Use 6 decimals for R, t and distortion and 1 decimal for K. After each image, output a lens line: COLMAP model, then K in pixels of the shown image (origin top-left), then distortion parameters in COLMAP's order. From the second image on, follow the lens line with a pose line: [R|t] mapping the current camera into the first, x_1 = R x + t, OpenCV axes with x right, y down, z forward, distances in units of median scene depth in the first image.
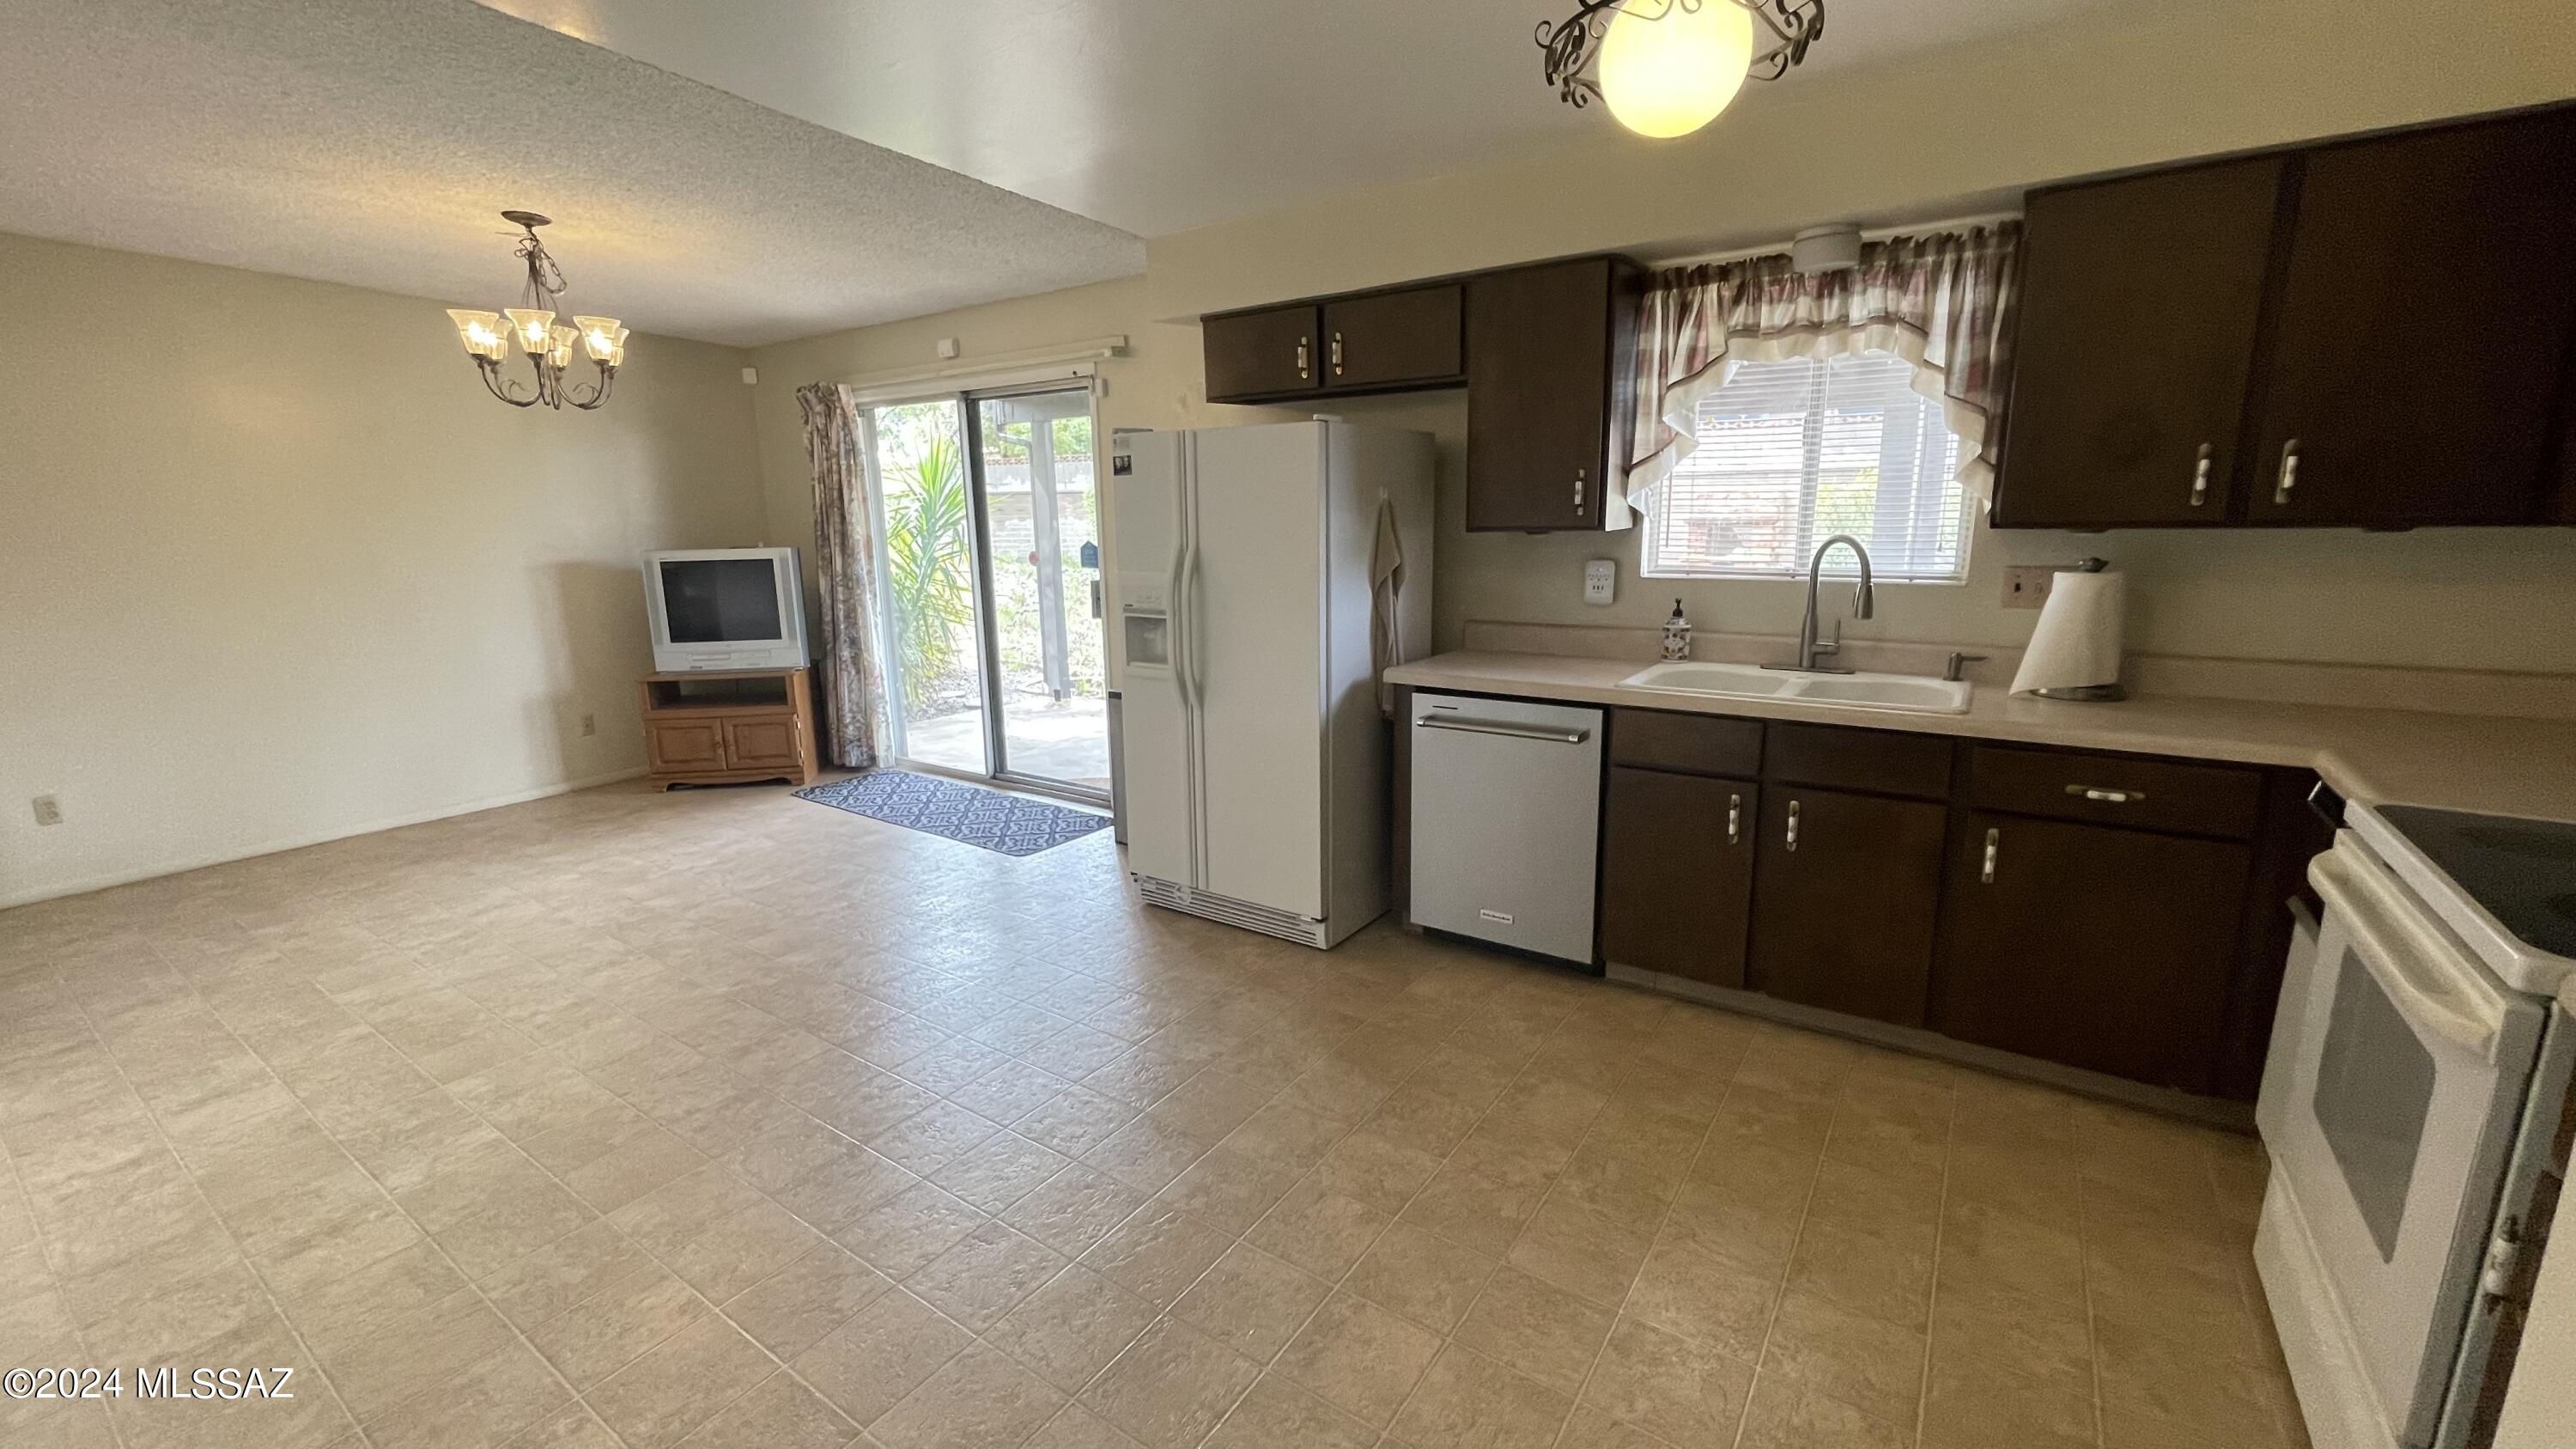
lens RADIAL K [[1031.8, 0, 1280.2], [0, 1031.8, 720.2], [0, 0, 1]] dist [0.002660, 0.000047]
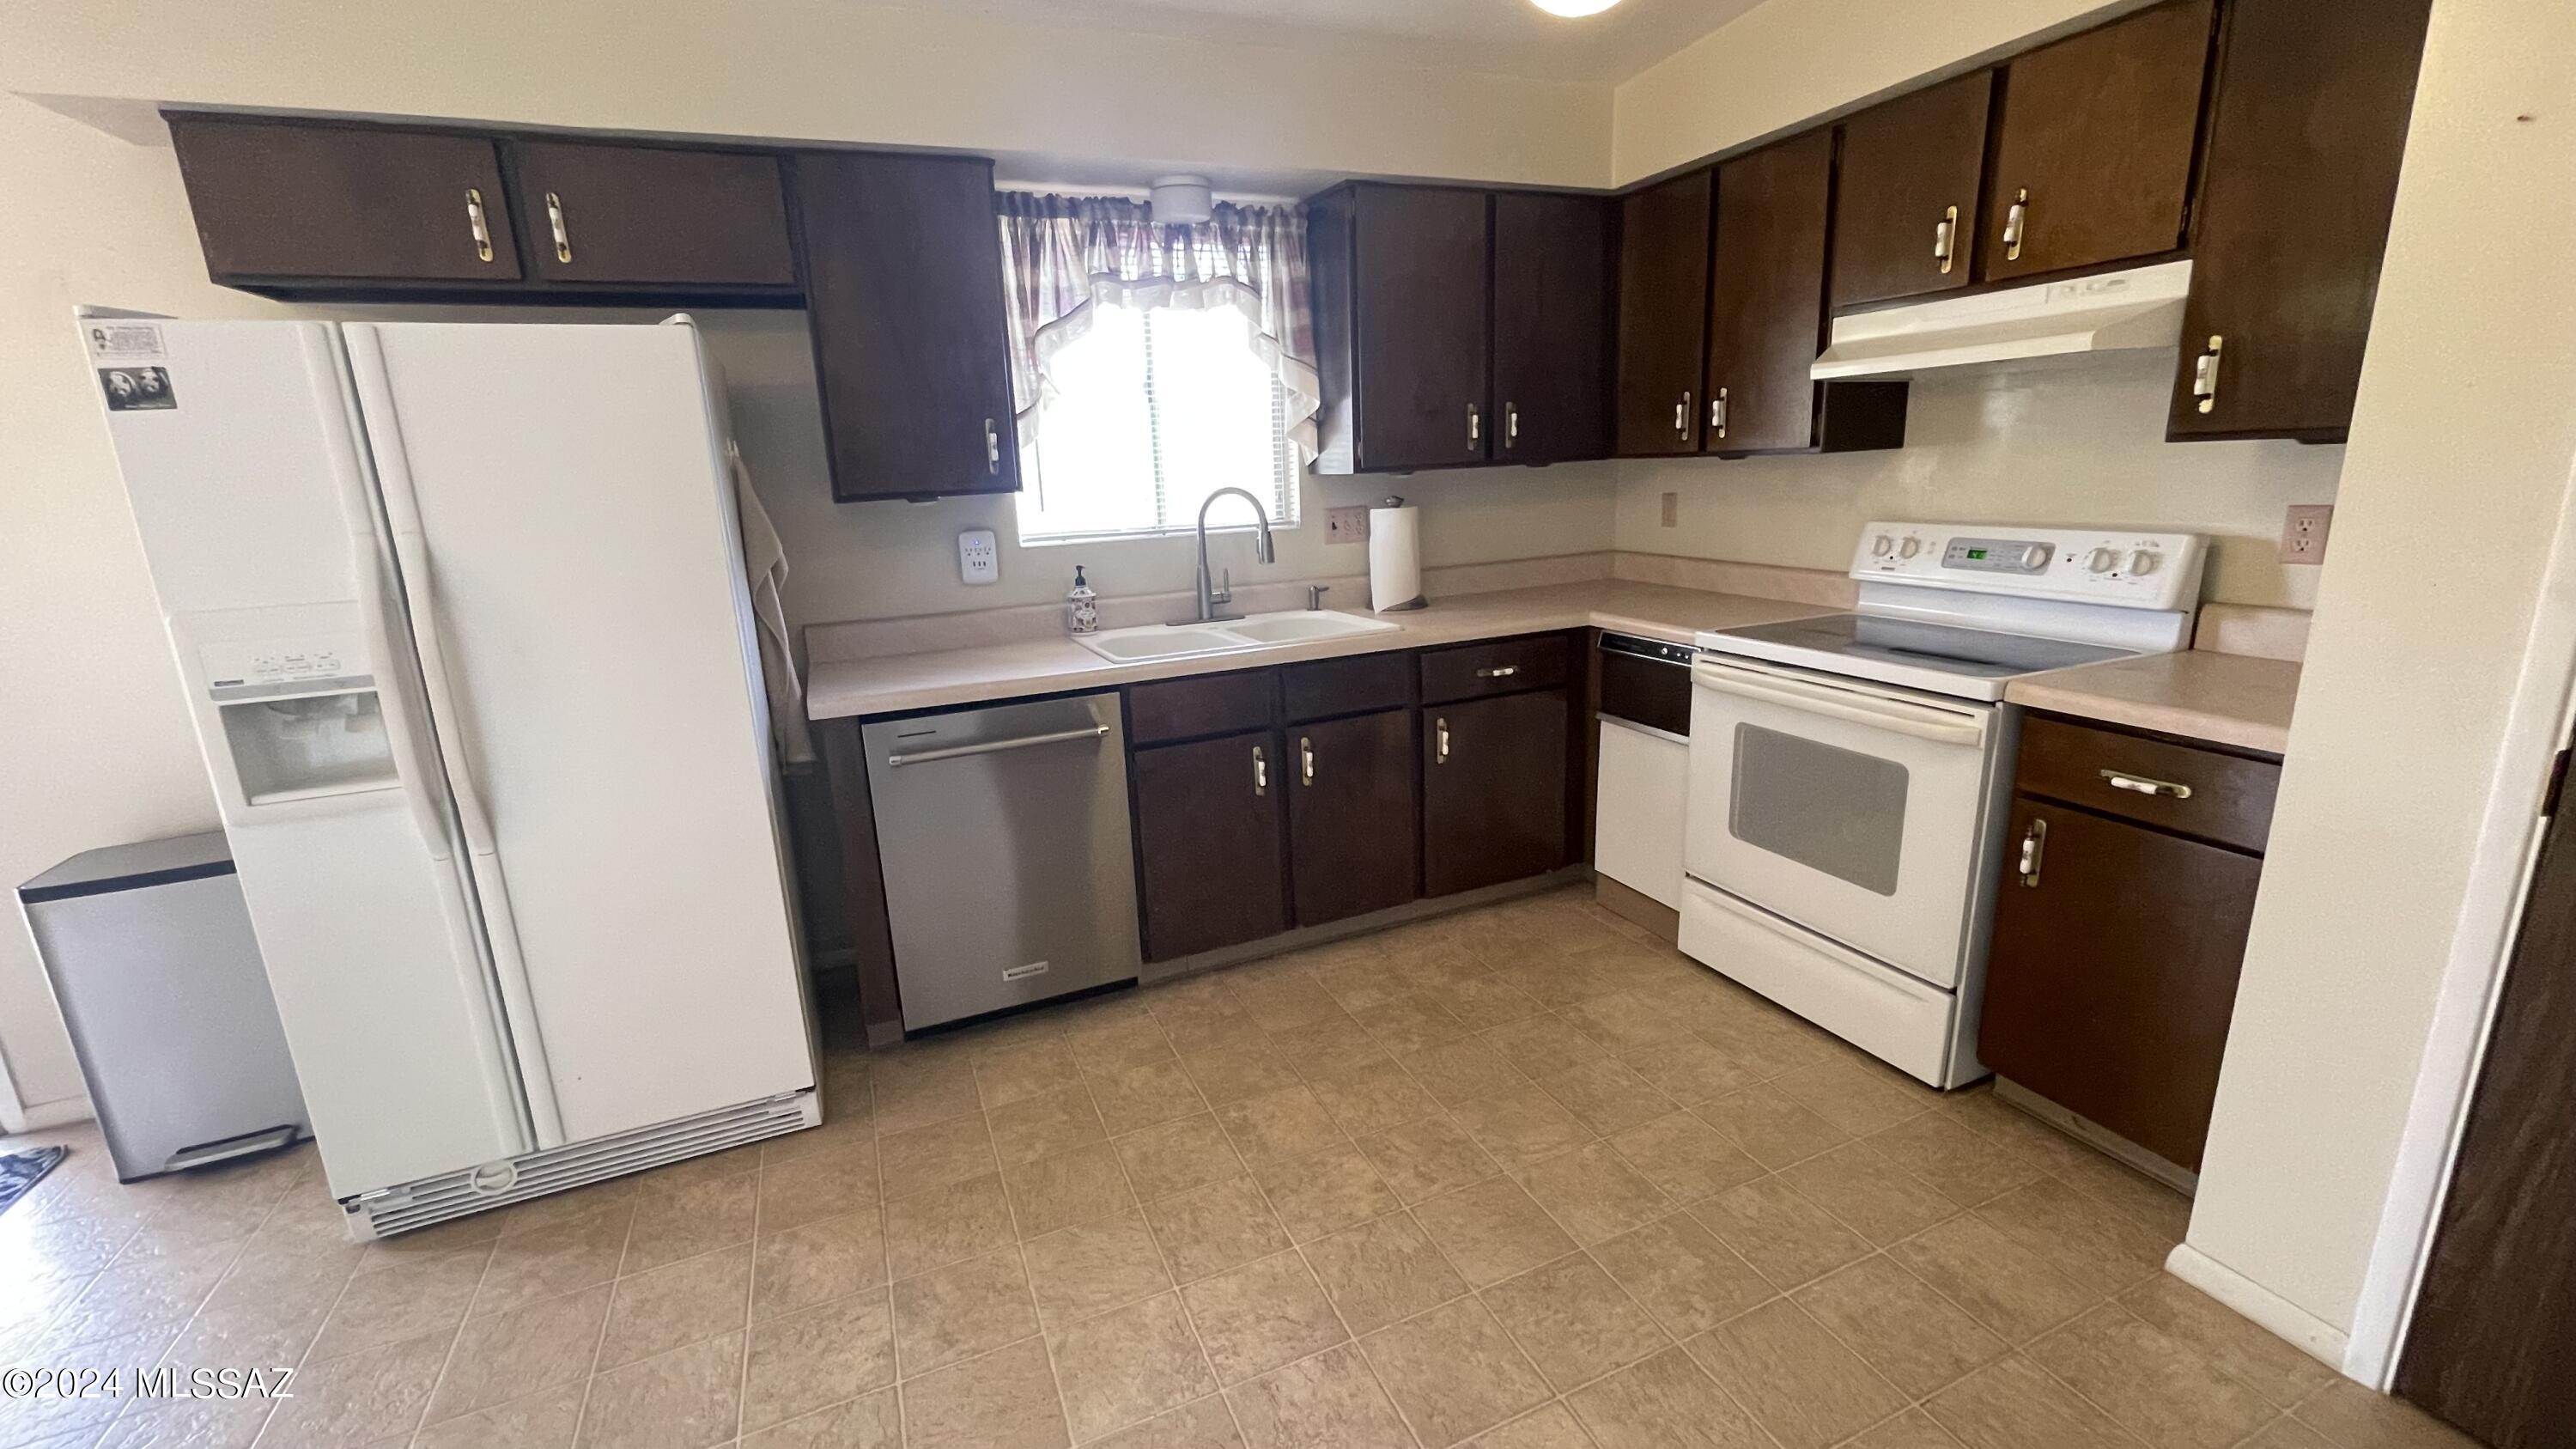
lens RADIAL K [[1031.8, 0, 1273.8], [0, 1031.8, 724.6], [0, 0, 1]] dist [0.002660, 0.000047]
pose [[0.545193, -0.212744, 0.810867, -0.317856], [0.208747, 0.971247, 0.114470, -0.053478], [-0.811905, 0.106858, 0.573927, 0.375366]]
